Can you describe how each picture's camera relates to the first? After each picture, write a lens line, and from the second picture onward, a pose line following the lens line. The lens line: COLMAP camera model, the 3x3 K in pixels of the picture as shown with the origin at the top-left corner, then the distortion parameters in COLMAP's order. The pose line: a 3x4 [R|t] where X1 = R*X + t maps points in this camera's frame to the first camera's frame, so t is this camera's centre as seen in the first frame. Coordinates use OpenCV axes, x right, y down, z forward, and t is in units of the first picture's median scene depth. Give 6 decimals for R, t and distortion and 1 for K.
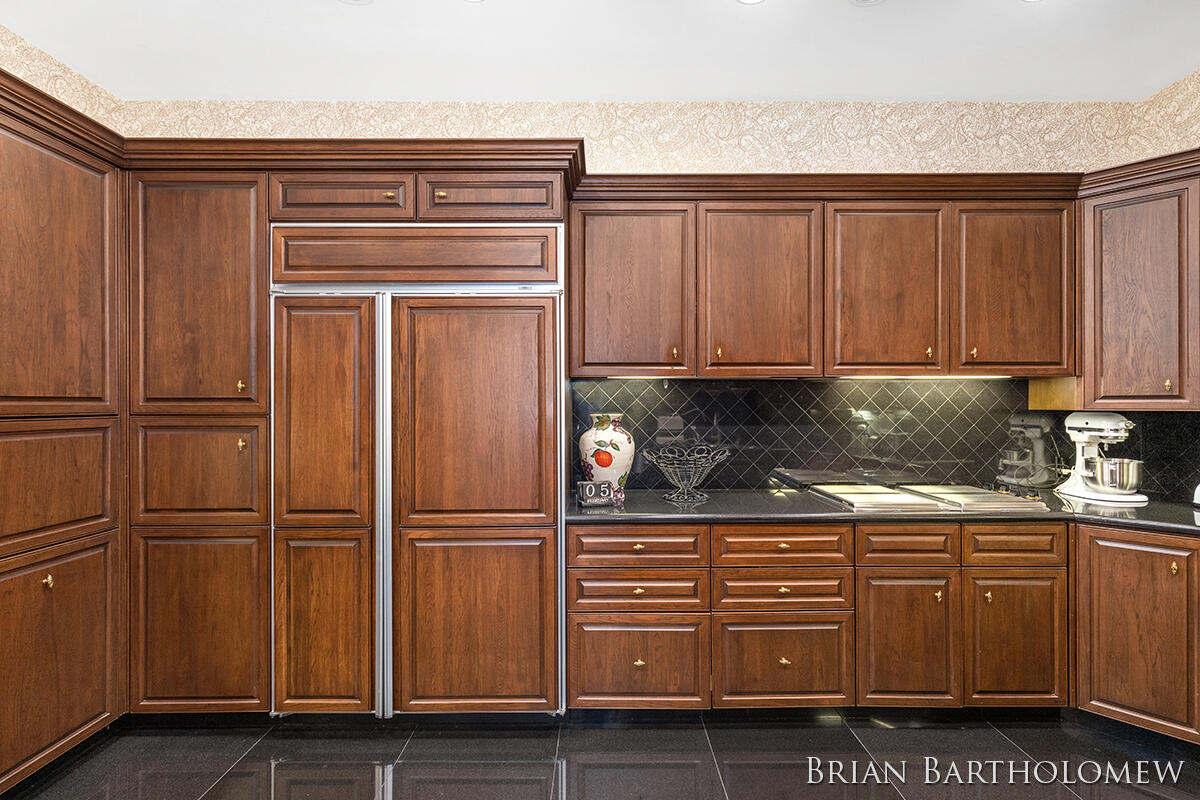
lens RADIAL K [[558.2, 0, 601.6], [0, 558.2, 407.9], [0, 0, 1]] dist [-0.000037, -0.000031]
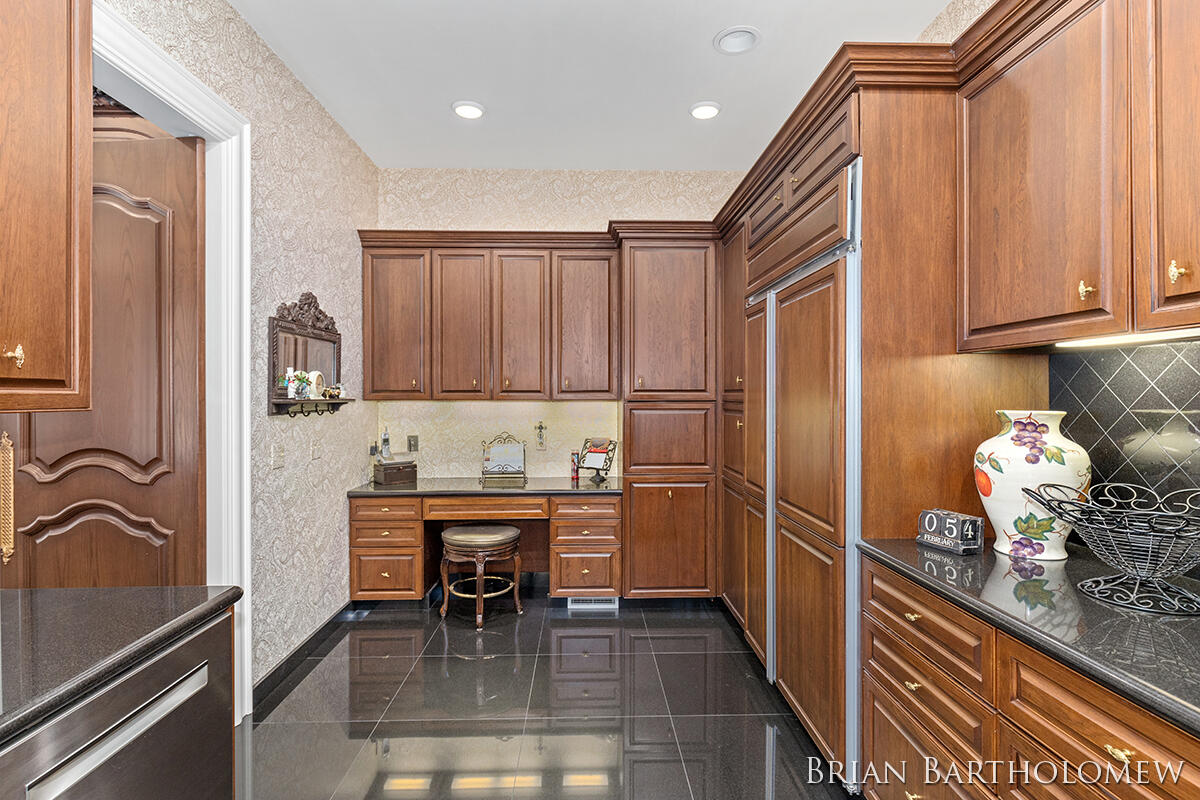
lens RADIAL K [[579.7, 0, 600.0], [0, 579.7, 400.0], [0, 0, 1]] dist [-0.000280, 0.000017]
pose [[0.024083, 0.011325, -0.999646, 0.680867], [-0.005458, 0.999922, 0.011197, -0.005472], [0.999695, 0.005186, 0.024142, 0.598656]]
